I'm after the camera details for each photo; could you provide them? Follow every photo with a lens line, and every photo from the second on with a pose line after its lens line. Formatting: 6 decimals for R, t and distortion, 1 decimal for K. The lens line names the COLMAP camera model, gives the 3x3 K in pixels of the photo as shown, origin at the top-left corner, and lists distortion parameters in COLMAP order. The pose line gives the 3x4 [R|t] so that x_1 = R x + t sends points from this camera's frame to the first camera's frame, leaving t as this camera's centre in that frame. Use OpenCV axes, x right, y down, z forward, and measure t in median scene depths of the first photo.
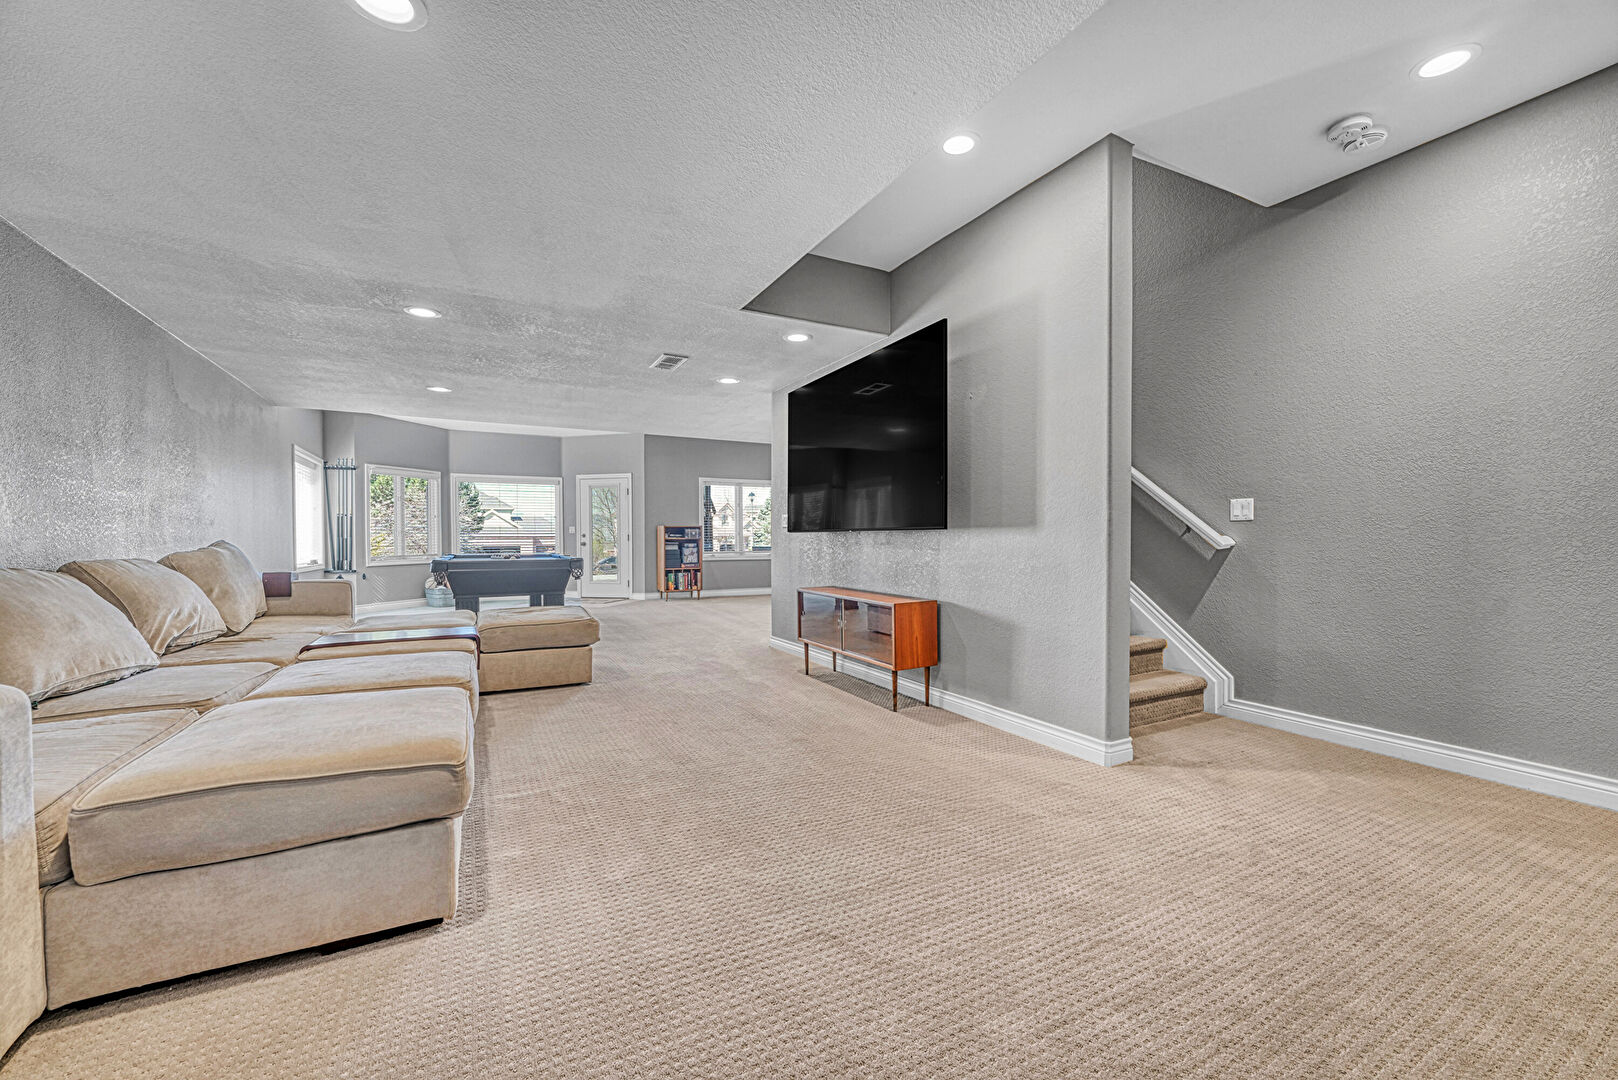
lens RADIAL K [[644.4, 0, 806.4], [0, 644.4, 546.3], [0, 0, 1]] dist [-0.000712, 0.000682]
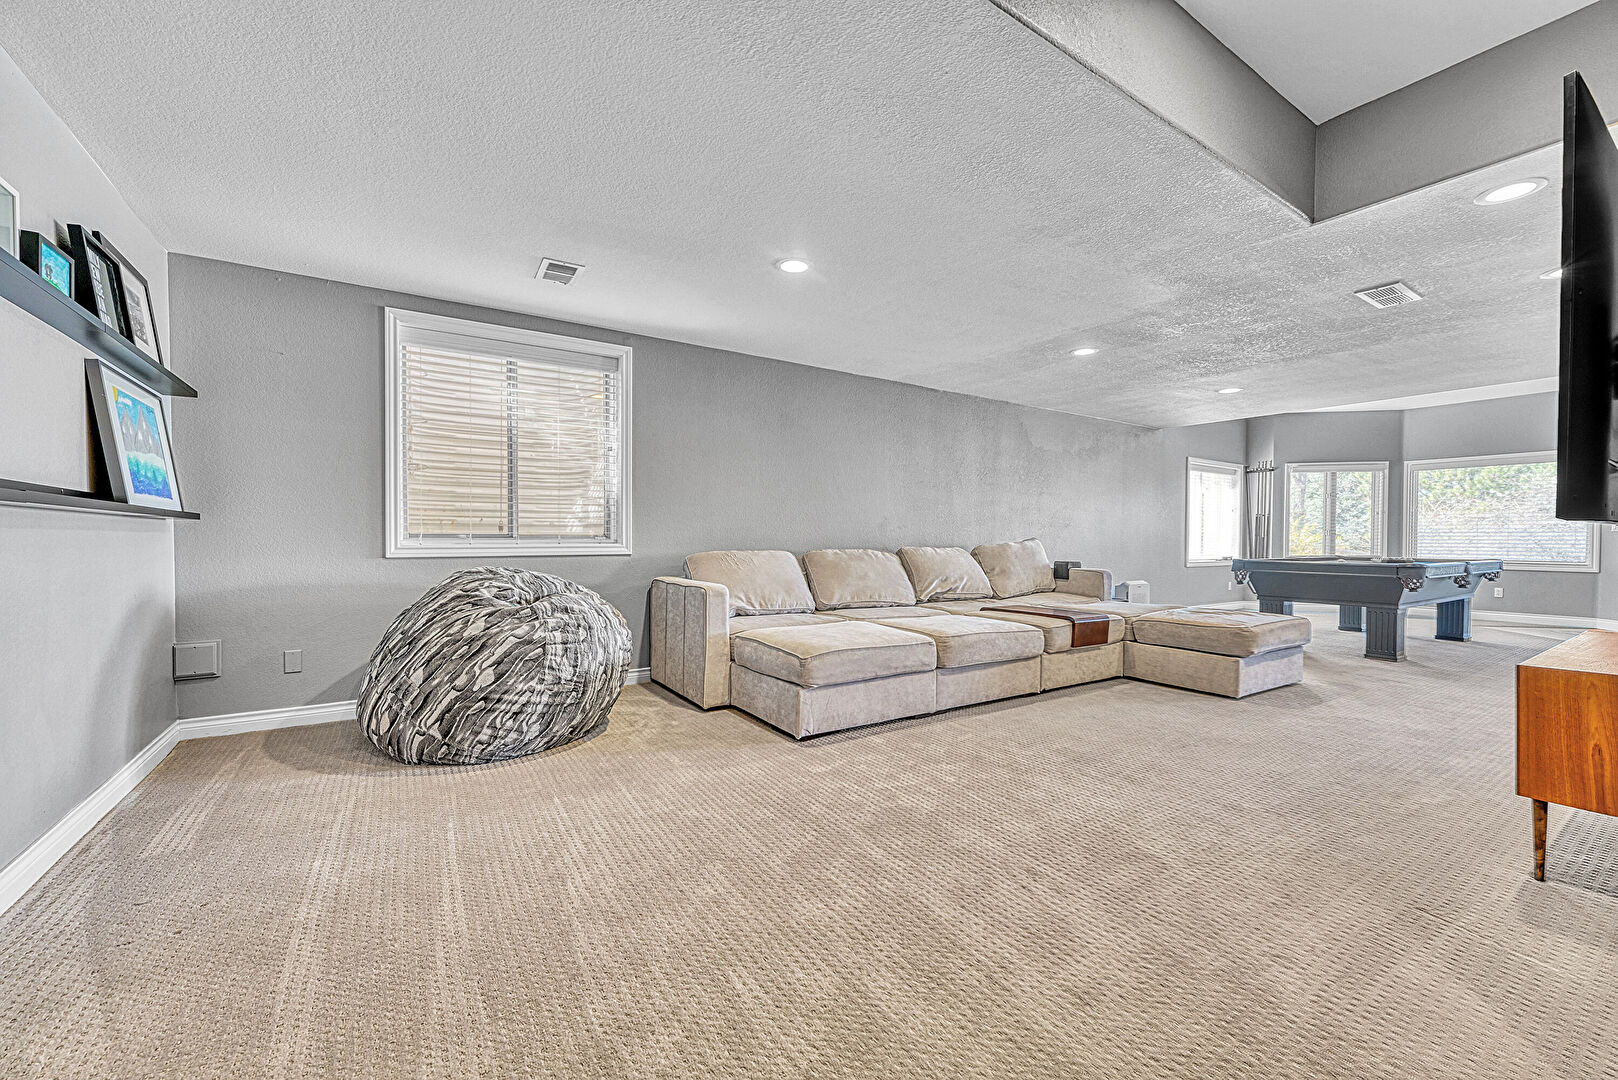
lens RADIAL K [[644.4, 0, 806.4], [0, 644.4, 546.3], [0, 0, 1]] dist [-0.000712, 0.000682]
pose [[0.100800, 0.017421, -0.994754, 0.254396], [-0.016911, 0.999732, 0.015794, -0.002364], [0.994763, 0.015230, 0.101068, 0.160039]]
